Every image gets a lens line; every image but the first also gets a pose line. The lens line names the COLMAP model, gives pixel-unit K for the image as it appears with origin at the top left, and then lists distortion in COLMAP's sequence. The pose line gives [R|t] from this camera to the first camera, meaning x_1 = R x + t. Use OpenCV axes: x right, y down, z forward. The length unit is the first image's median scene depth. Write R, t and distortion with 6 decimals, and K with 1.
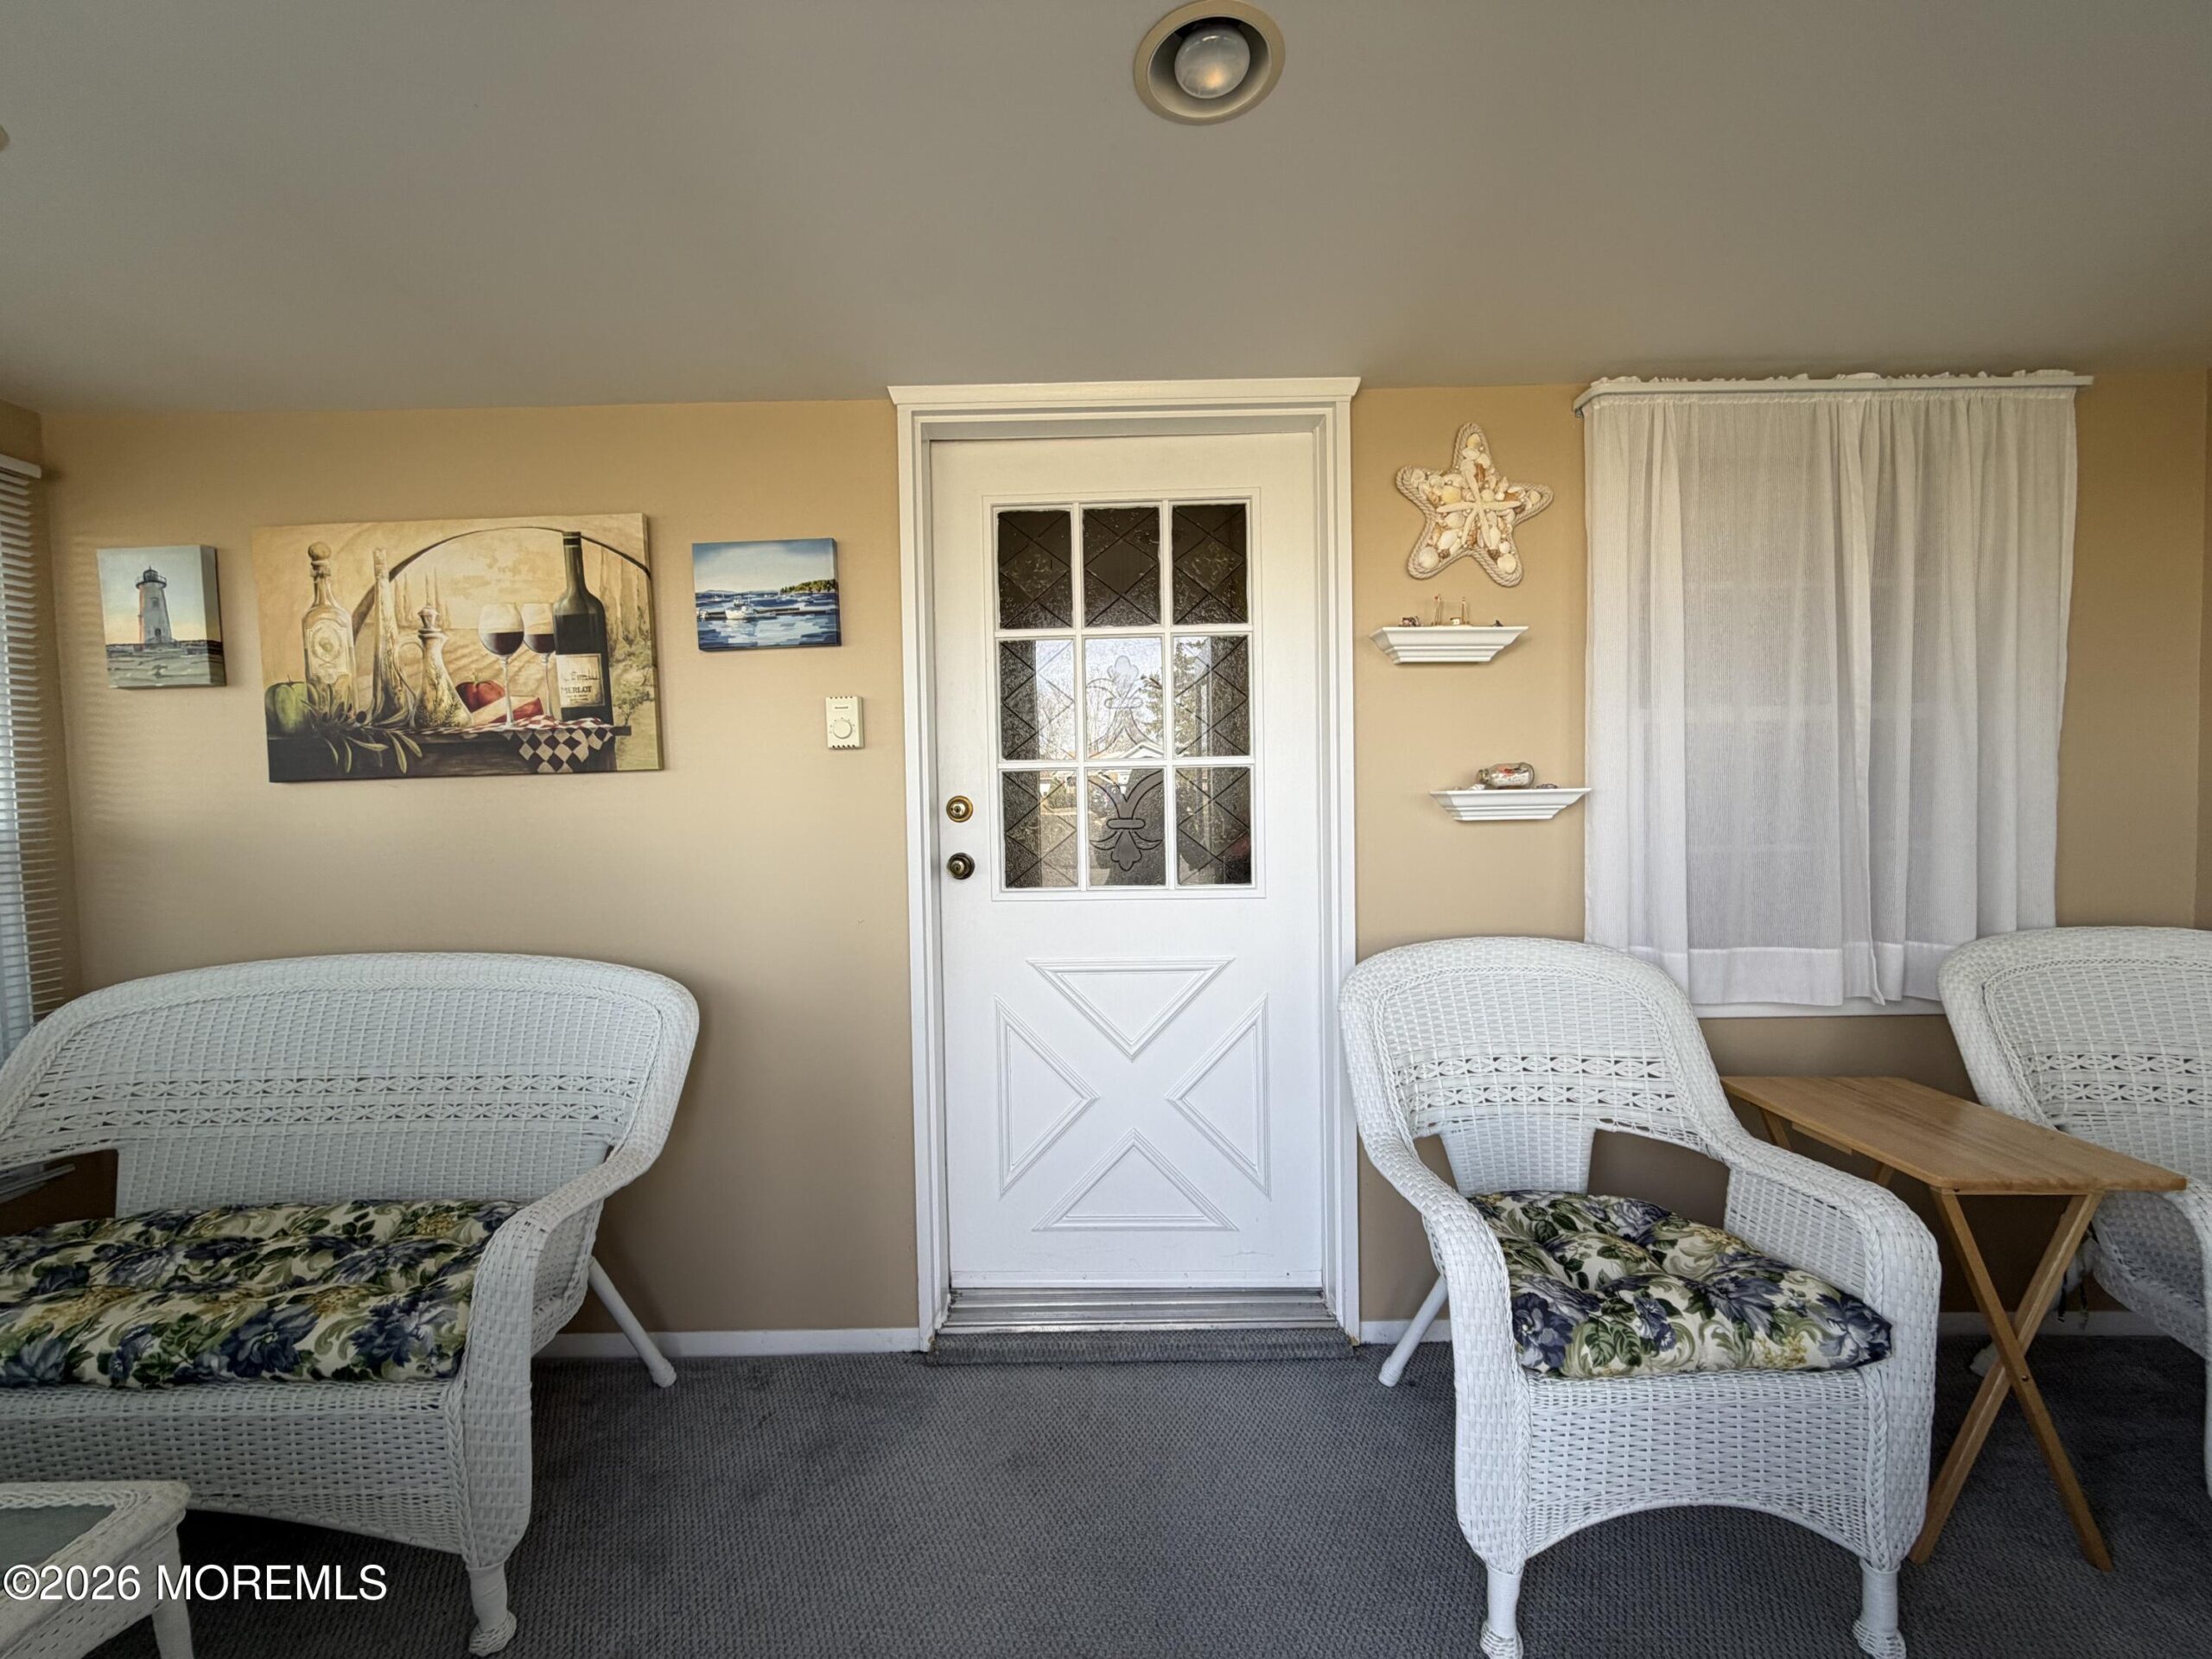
lens RADIAL K [[885.4, 0, 1098.3], [0, 885.4, 829.4], [0, 0, 1]] dist [-0.001015, -0.000165]
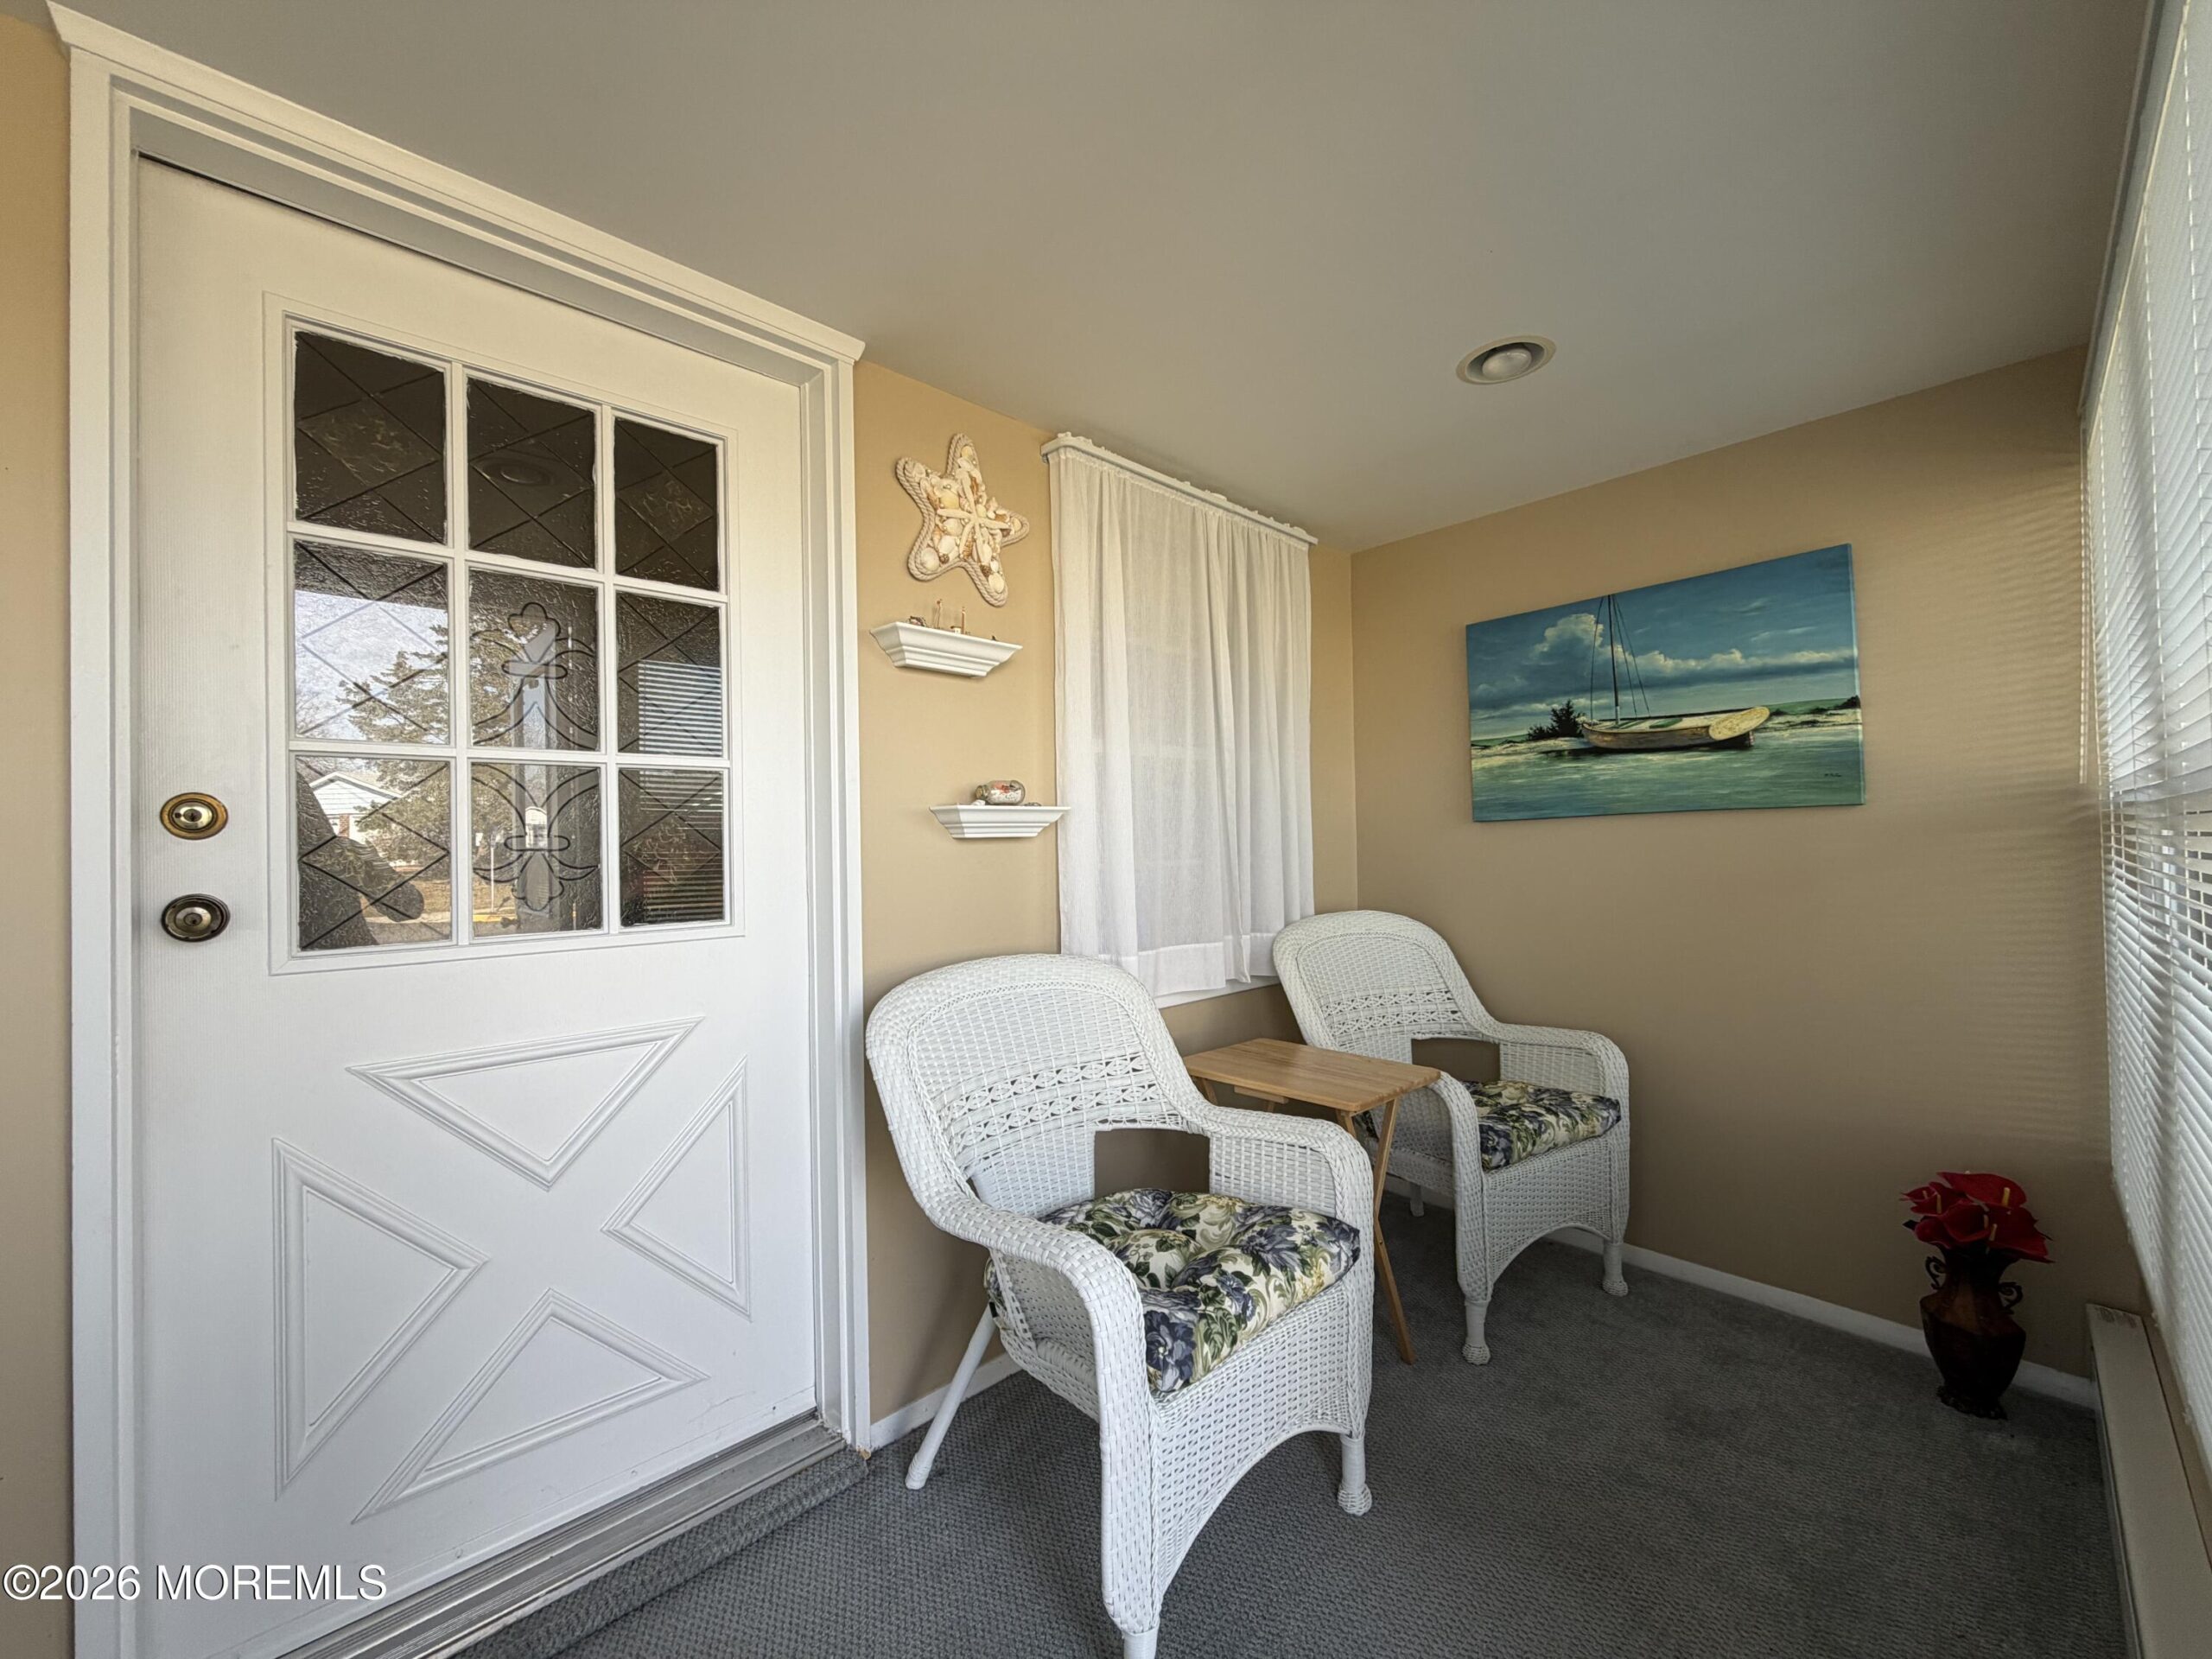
lens RADIAL K [[885.4, 0, 1098.3], [0, 885.4, 829.4], [0, 0, 1]] dist [-0.001015, -0.000165]
pose [[0.712134, 0.013576, 0.701912, -0.166980], [0.026540, 0.998578, -0.046240, 0.030797], [-0.701542, 0.051557, 0.710761, 0.233428]]
